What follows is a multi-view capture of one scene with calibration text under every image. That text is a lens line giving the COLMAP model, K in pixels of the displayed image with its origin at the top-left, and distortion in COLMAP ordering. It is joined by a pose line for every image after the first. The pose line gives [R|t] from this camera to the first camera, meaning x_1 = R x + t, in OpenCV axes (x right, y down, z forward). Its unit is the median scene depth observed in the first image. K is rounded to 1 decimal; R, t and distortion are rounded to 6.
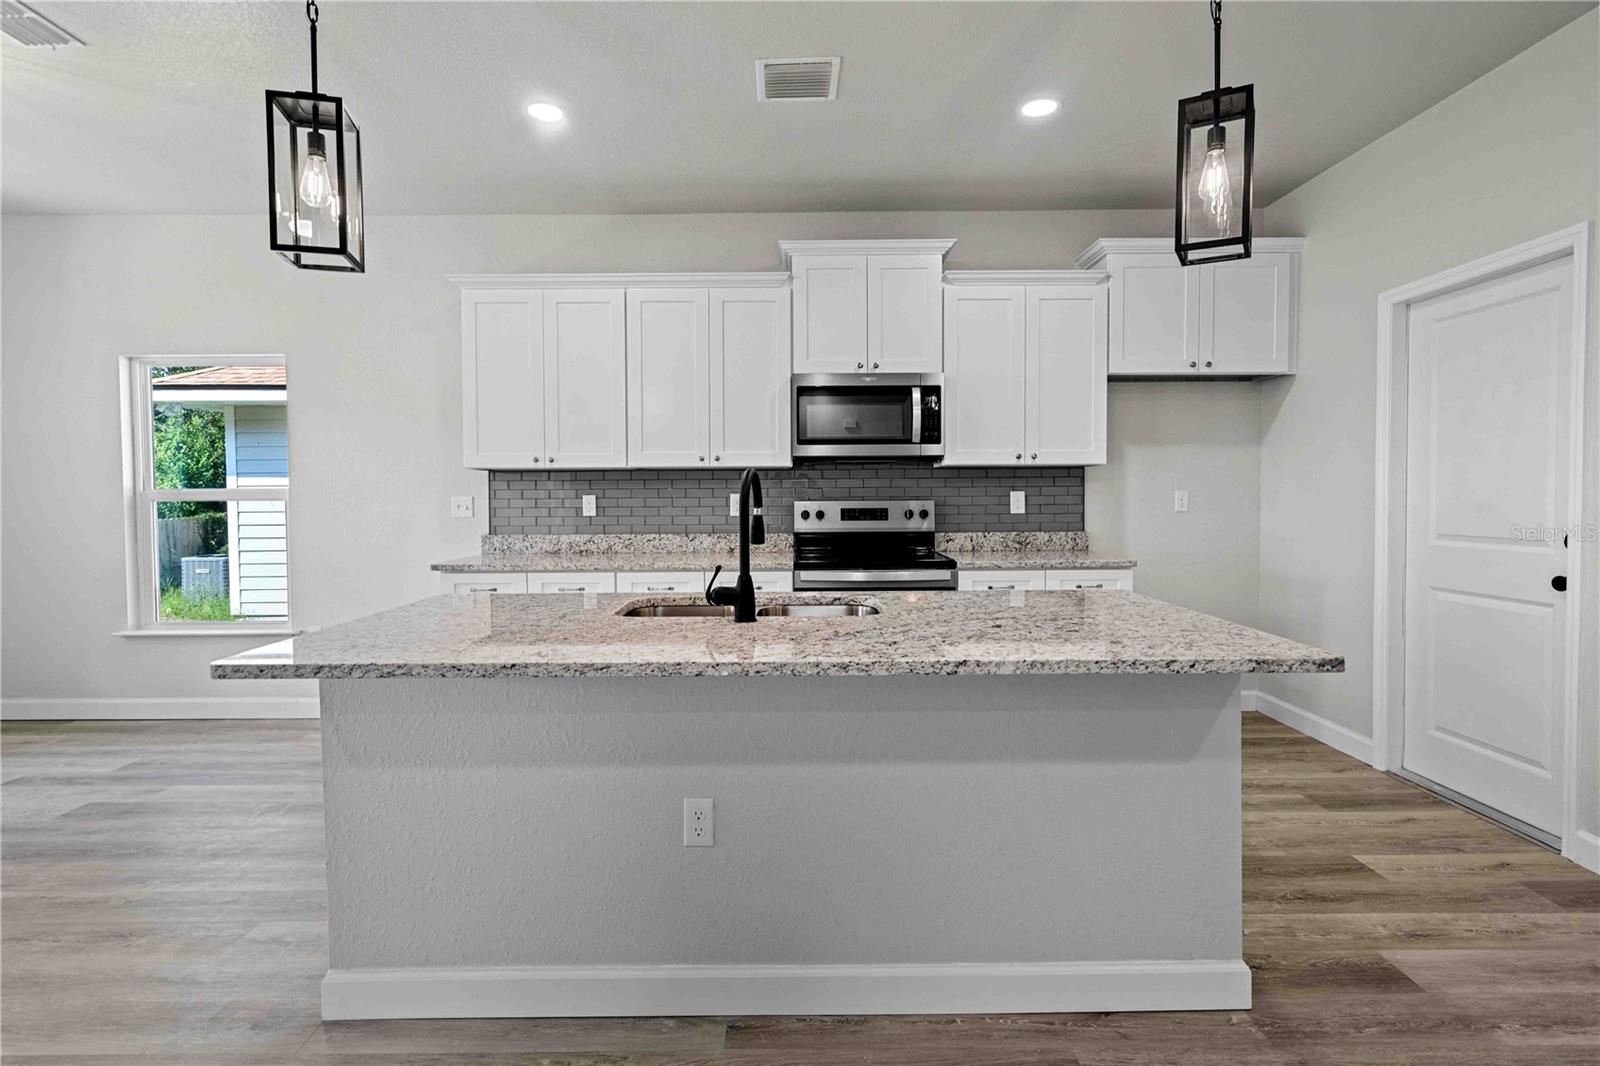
lens RADIAL K [[809.6, 0, 804.0], [0, 809.6, 513.0], [0, 0, 1]] dist [-0.002749, 0.001893]
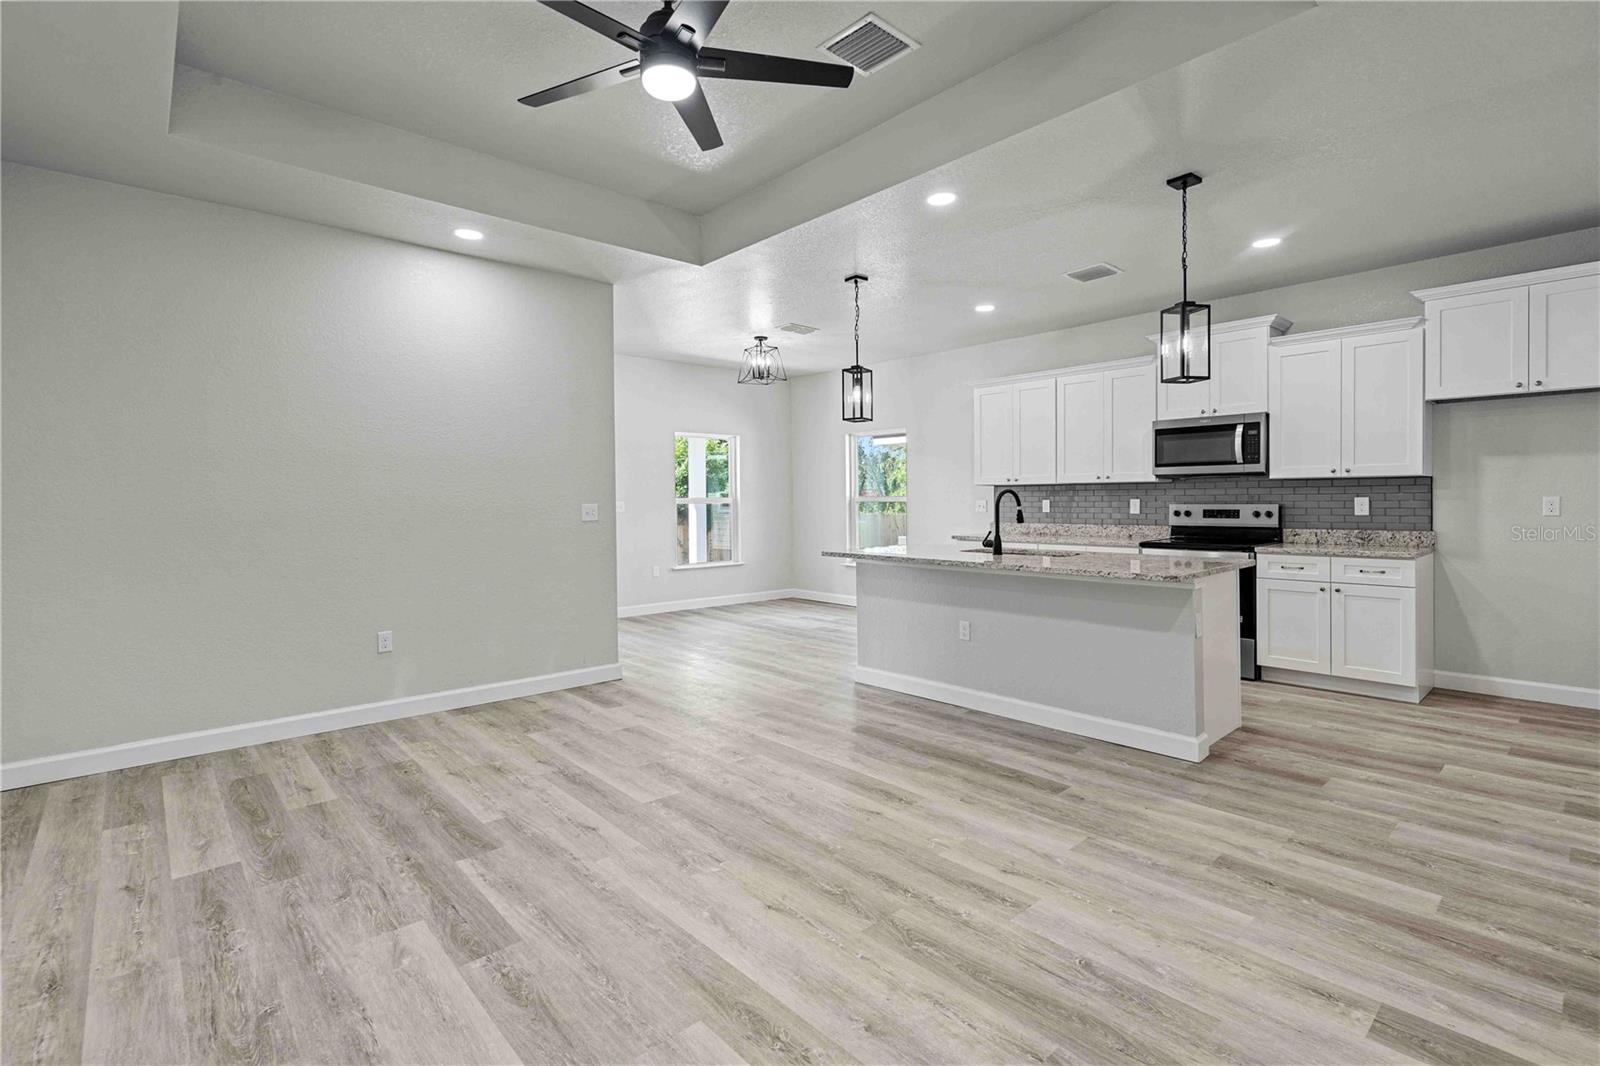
lens RADIAL K [[742.4, 0, 790.7], [0, 742.4, 512.0], [0, 0, 1]] dist [-0.000108, -0.000449]
pose [[0.662417, 0.013652, -0.749010, 0.549865], [-0.015827, 0.999866, 0.004226, 0.004921], [0.748968, 0.009055, 0.662545, -0.419438]]
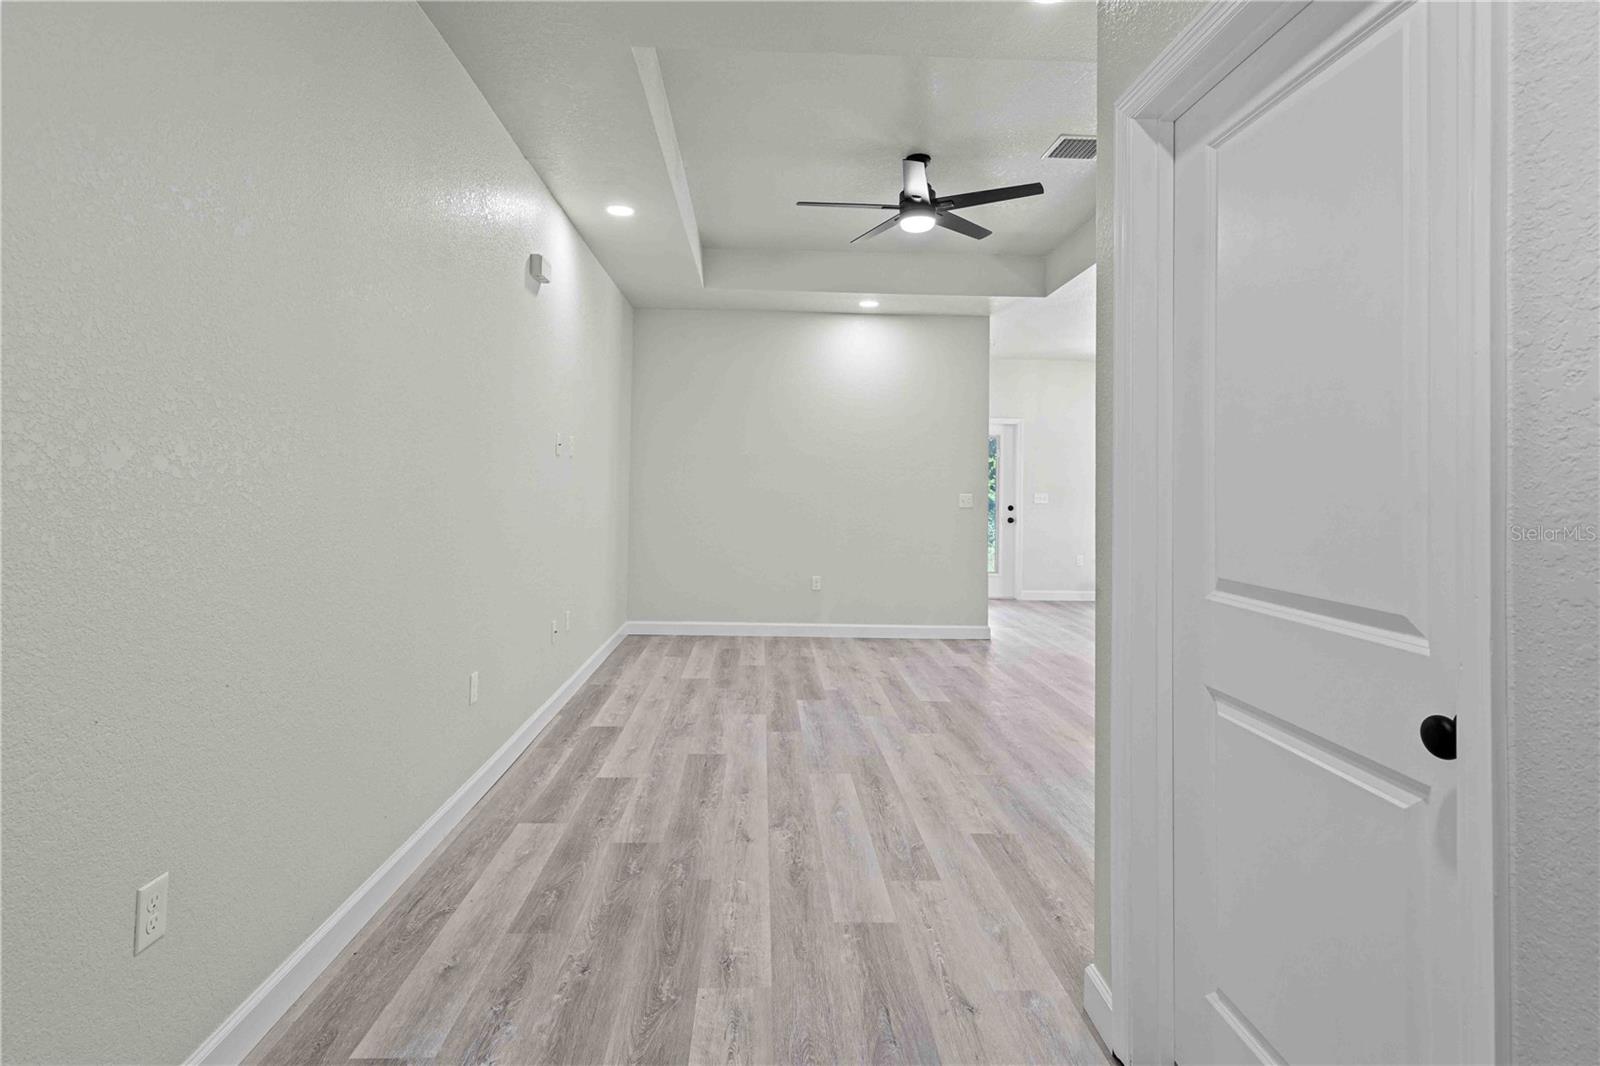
lens RADIAL K [[809.6, 0, 800.0], [0, 809.6, 522.6], [0, 0, 1]] dist [-0.002749, 0.001893]
pose [[0.043634, 0.051107, -0.997740, 1.033527], [-0.045456, 0.997758, 0.049120, -0.006340], [0.998013, 0.043210, 0.045860, -0.280848]]
